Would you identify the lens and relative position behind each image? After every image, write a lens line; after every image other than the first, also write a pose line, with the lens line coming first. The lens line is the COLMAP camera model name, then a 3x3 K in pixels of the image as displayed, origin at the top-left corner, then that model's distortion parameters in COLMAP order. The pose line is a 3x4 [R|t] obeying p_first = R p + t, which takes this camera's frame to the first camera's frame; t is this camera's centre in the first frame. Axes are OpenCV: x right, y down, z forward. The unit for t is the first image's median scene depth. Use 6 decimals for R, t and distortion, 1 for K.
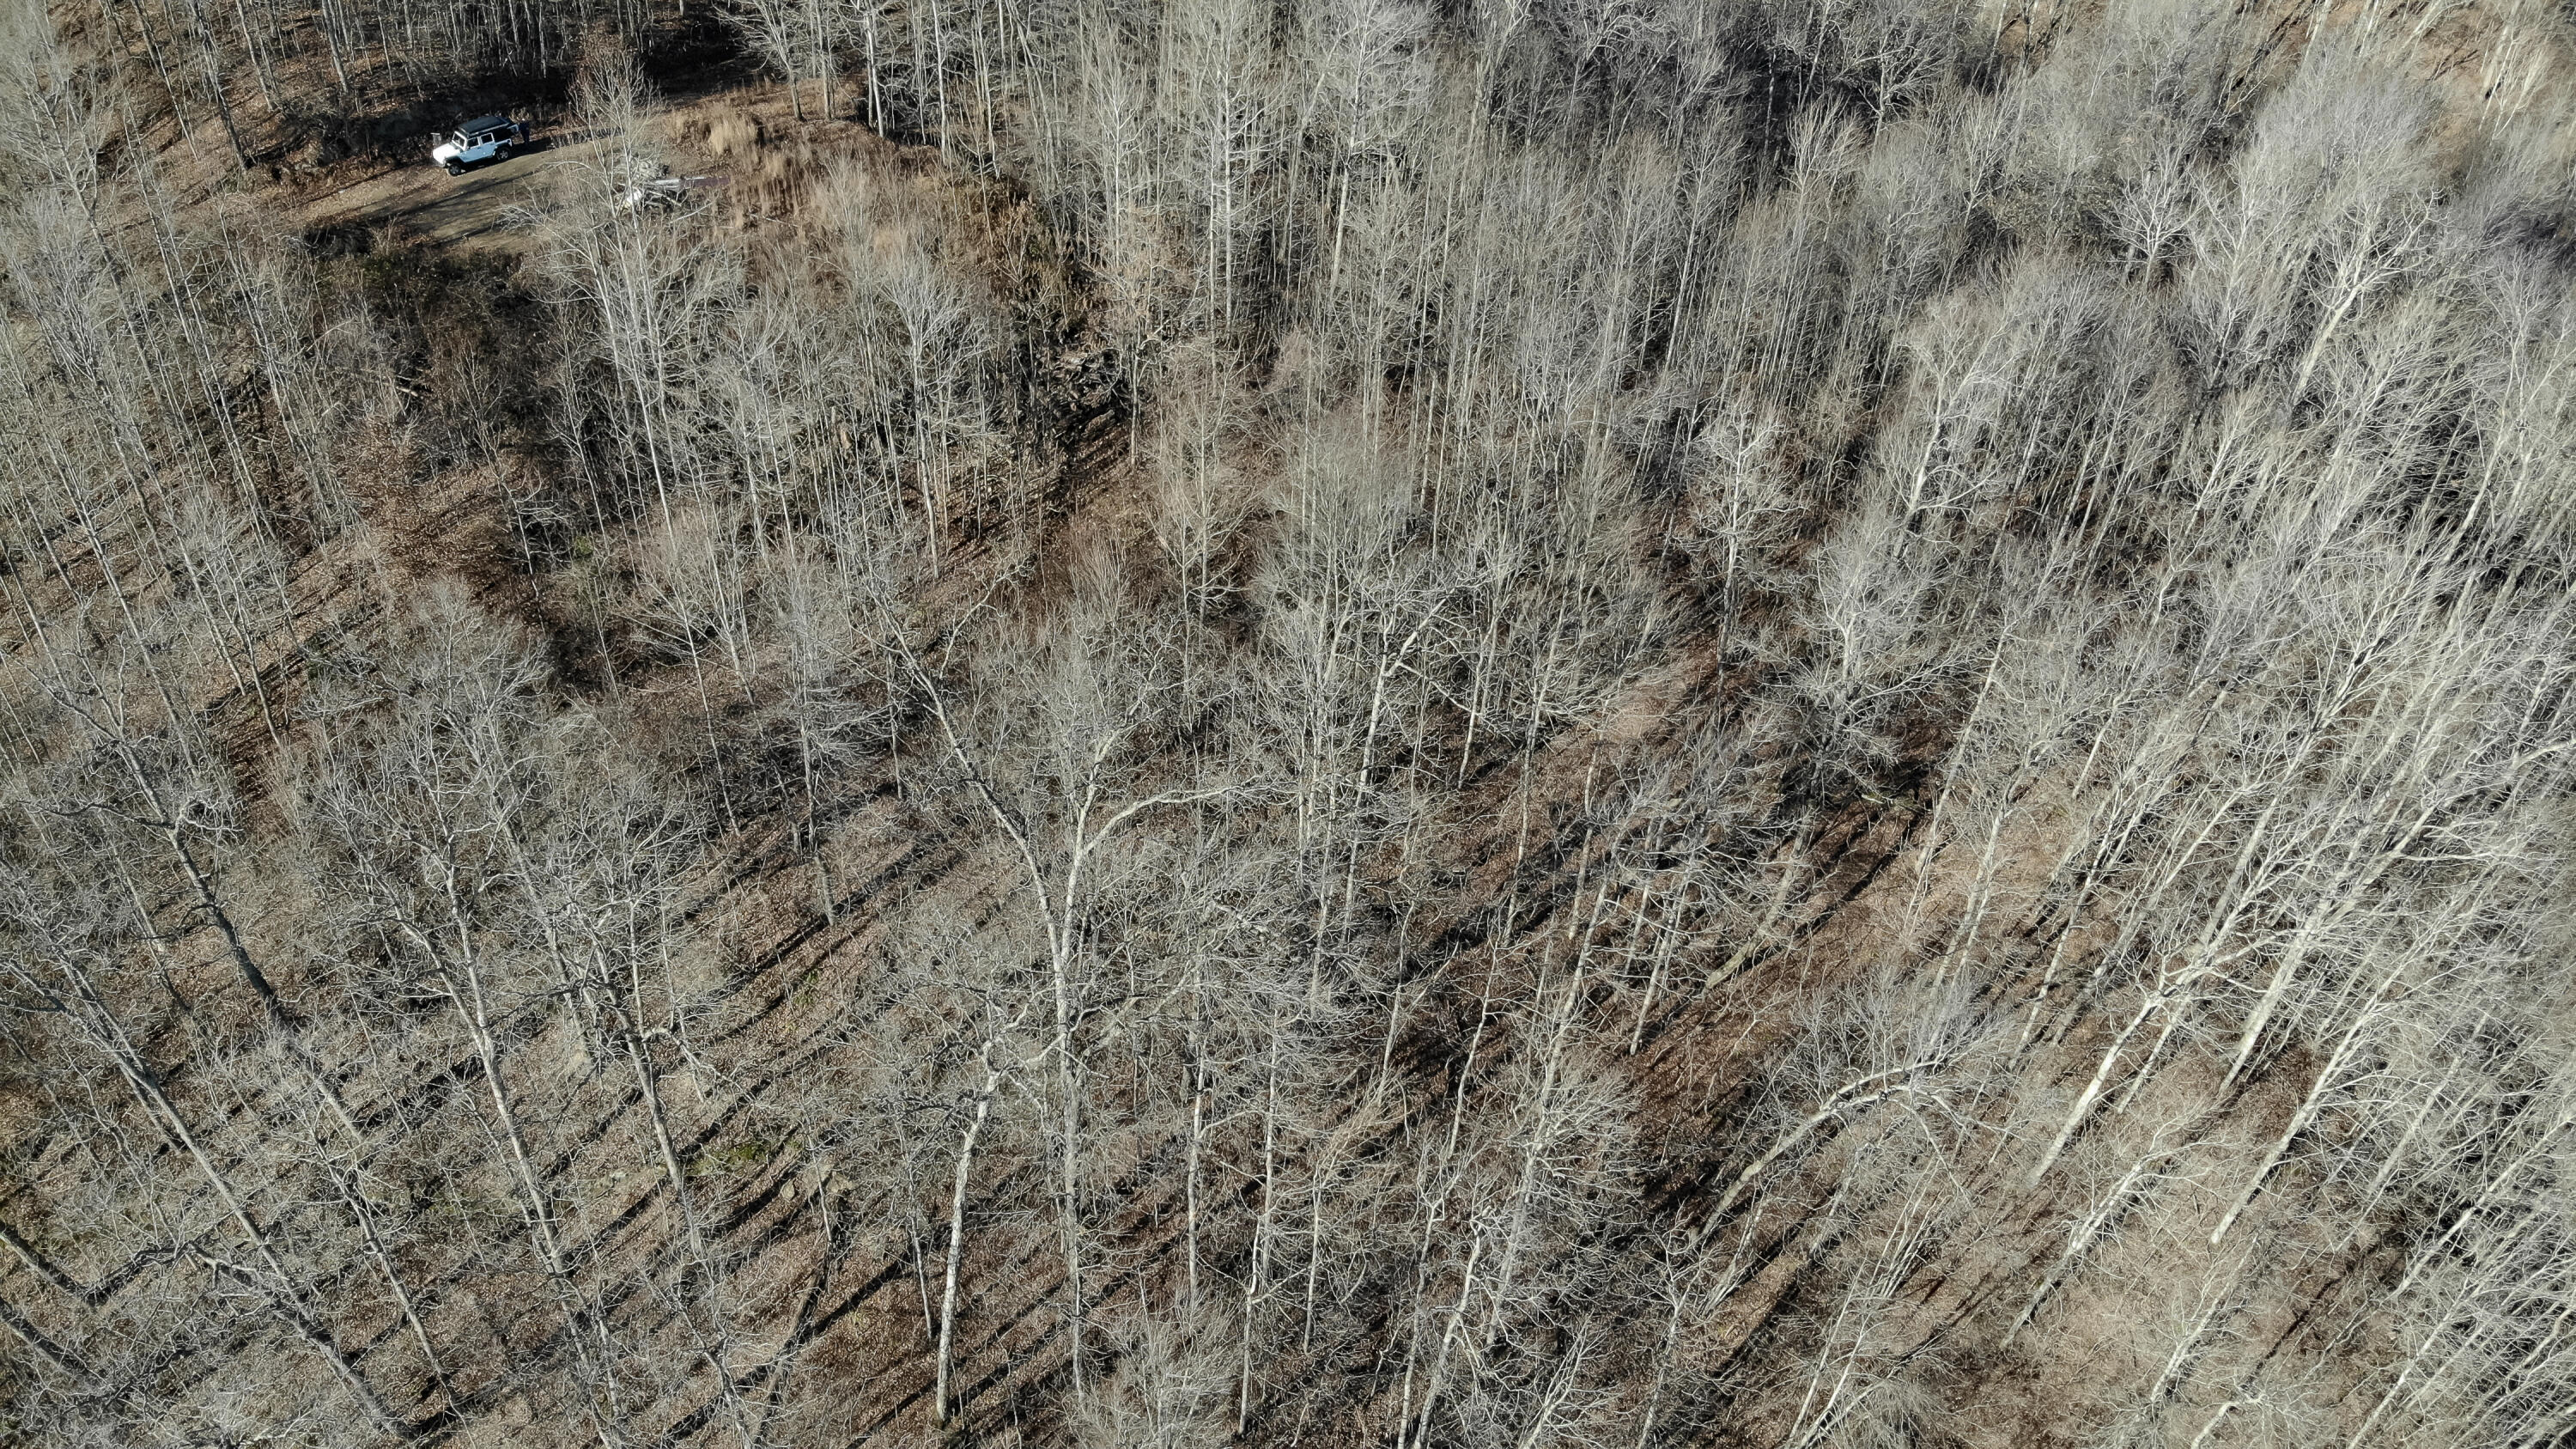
lens RADIAL K [[1953.5, 0, 1287.4], [0, 1953.5, 697.8], [0, 0, 1]] dist [0.113190, -0.307848]
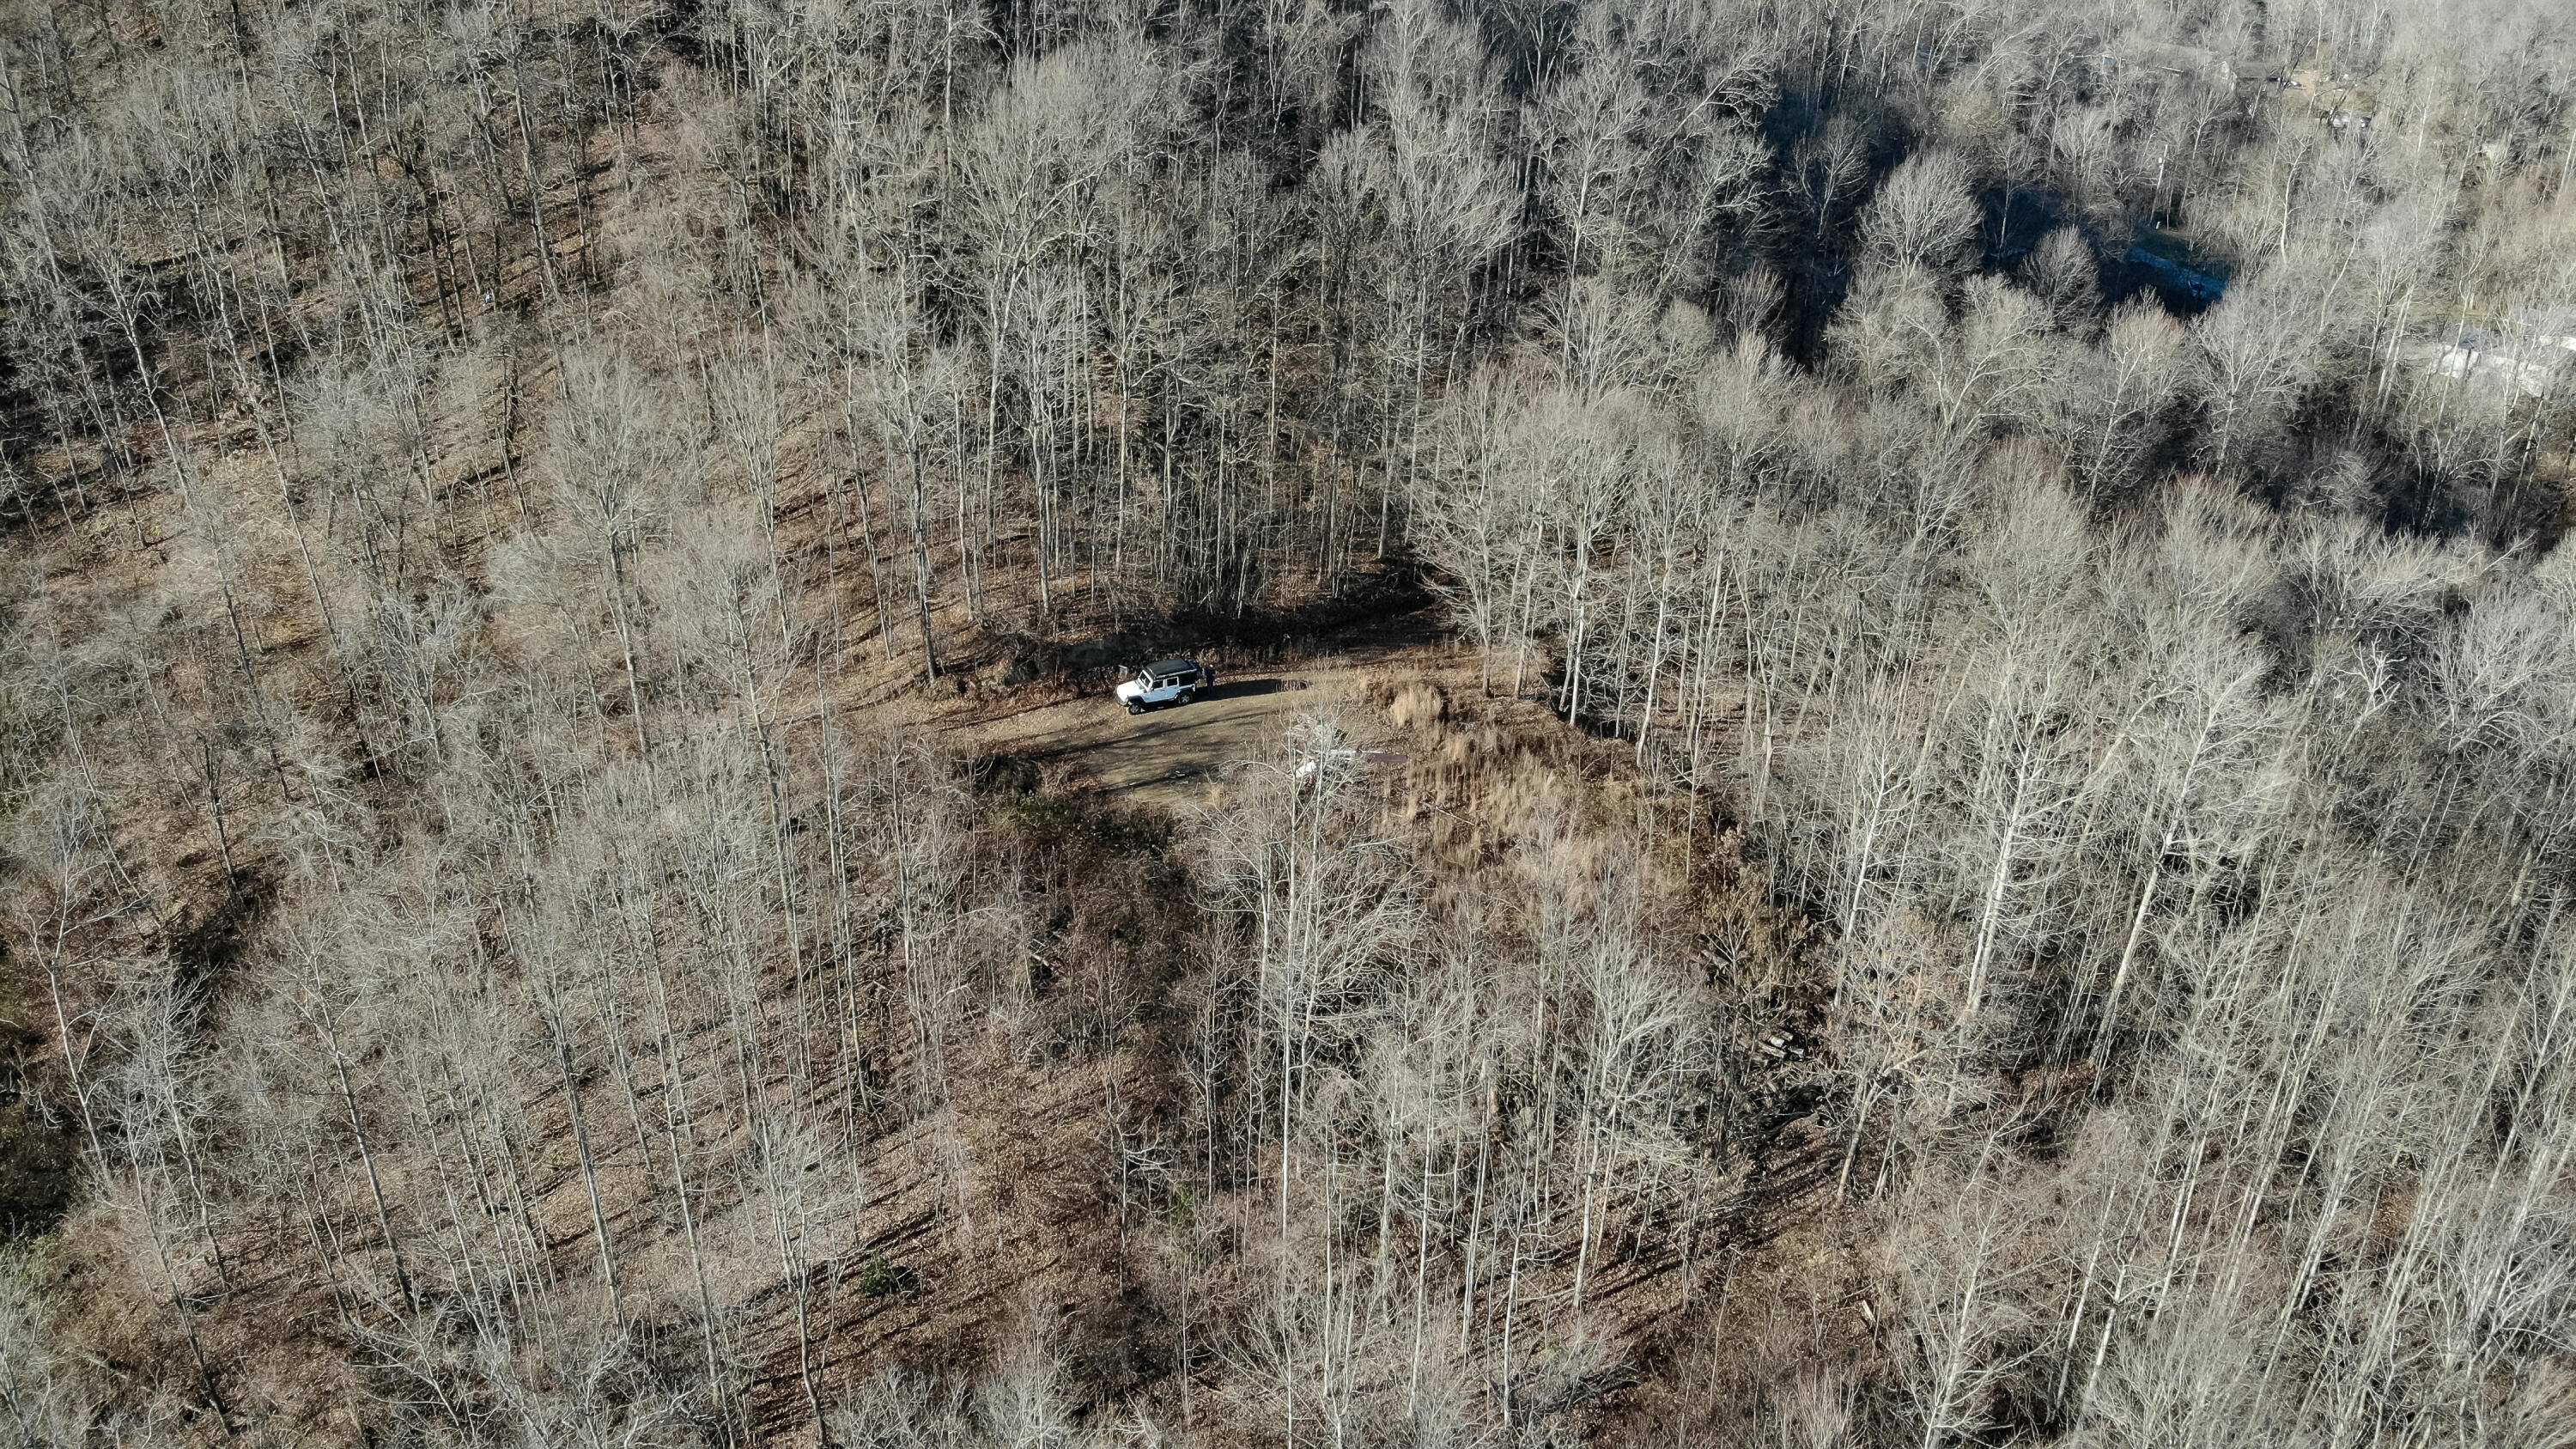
lens RADIAL K [[1894.6, 0, 1295.7], [0, 1894.6, 749.9], [0, 0, 1]] dist [0.164248, -0.409597]
pose [[0.948243, 0.137316, -0.286320, -0.109901], [-0.189984, 0.967816, -0.165042, -0.153971], [0.254442, 0.210896, 0.943813, 0.204310]]
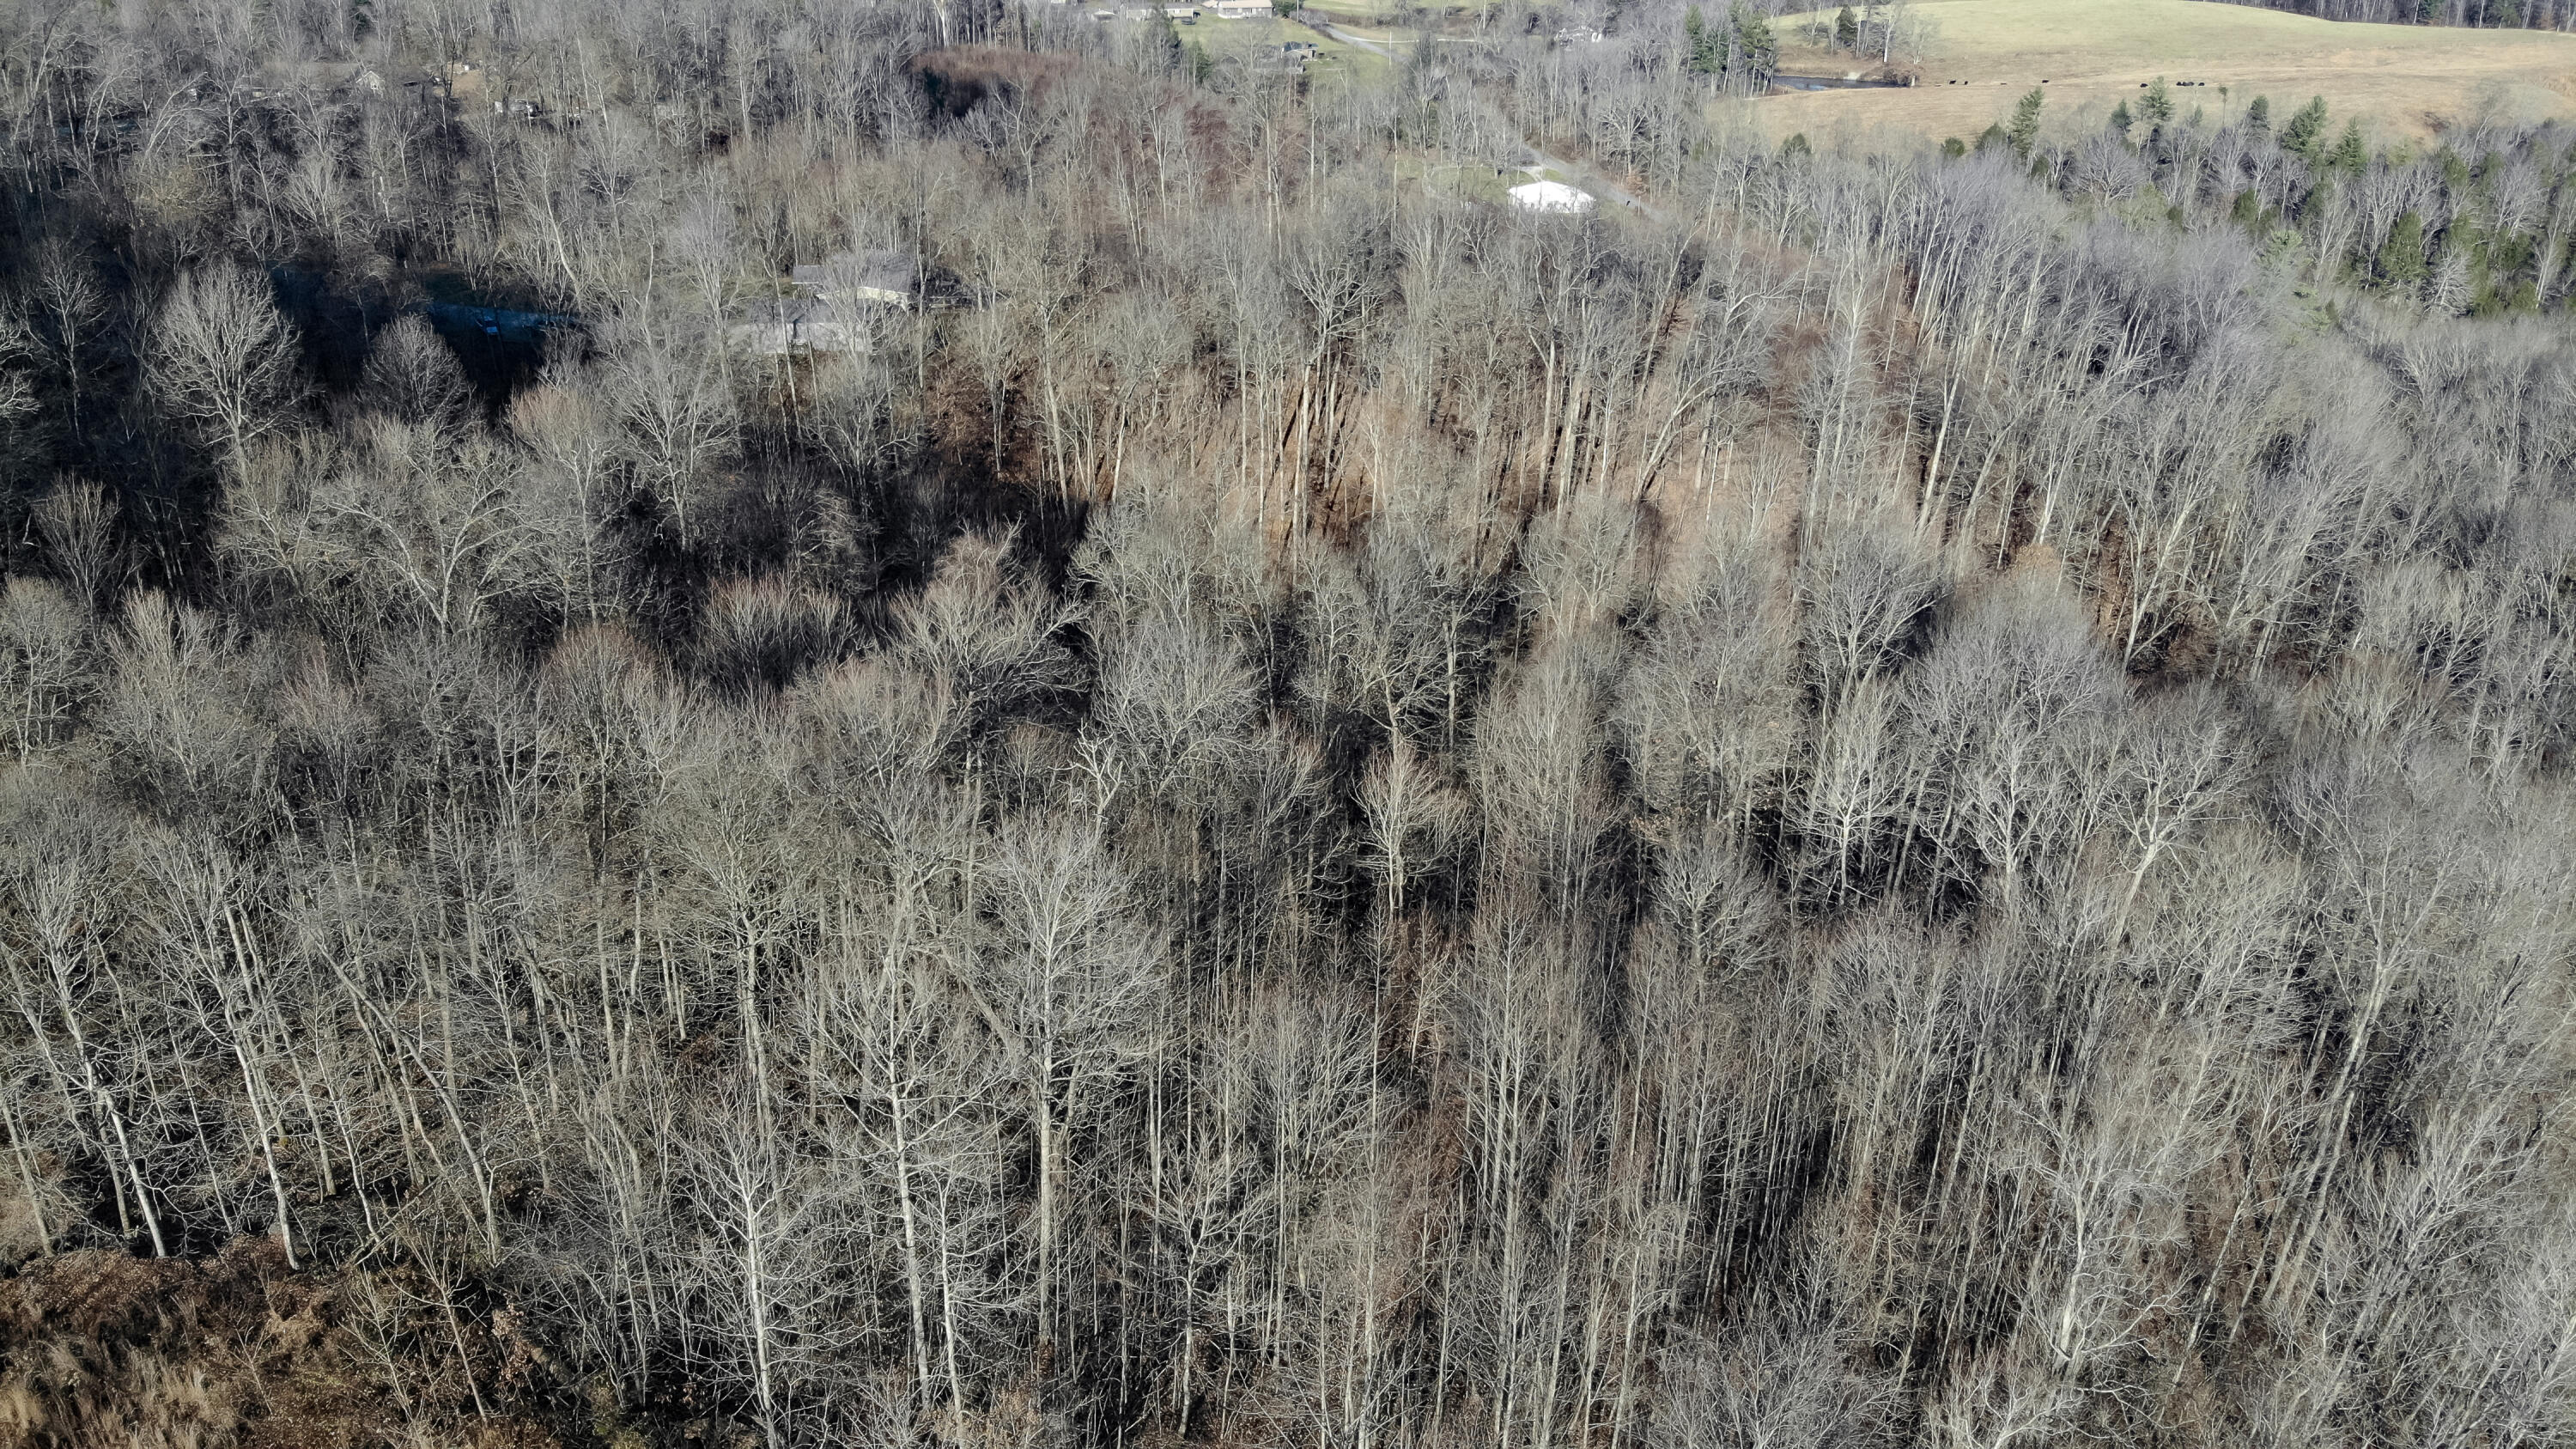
lens RADIAL K [[1893.4, 0, 1292.2], [0, 1893.4, 701.7], [0, 0, 1]] dist [0.156974, -0.323230]
pose [[0.835362, -0.254792, 0.487084, -0.236910], [0.349057, 0.930389, -0.111959, -0.385826], [-0.424651, 0.263546, 0.866149, 0.492209]]
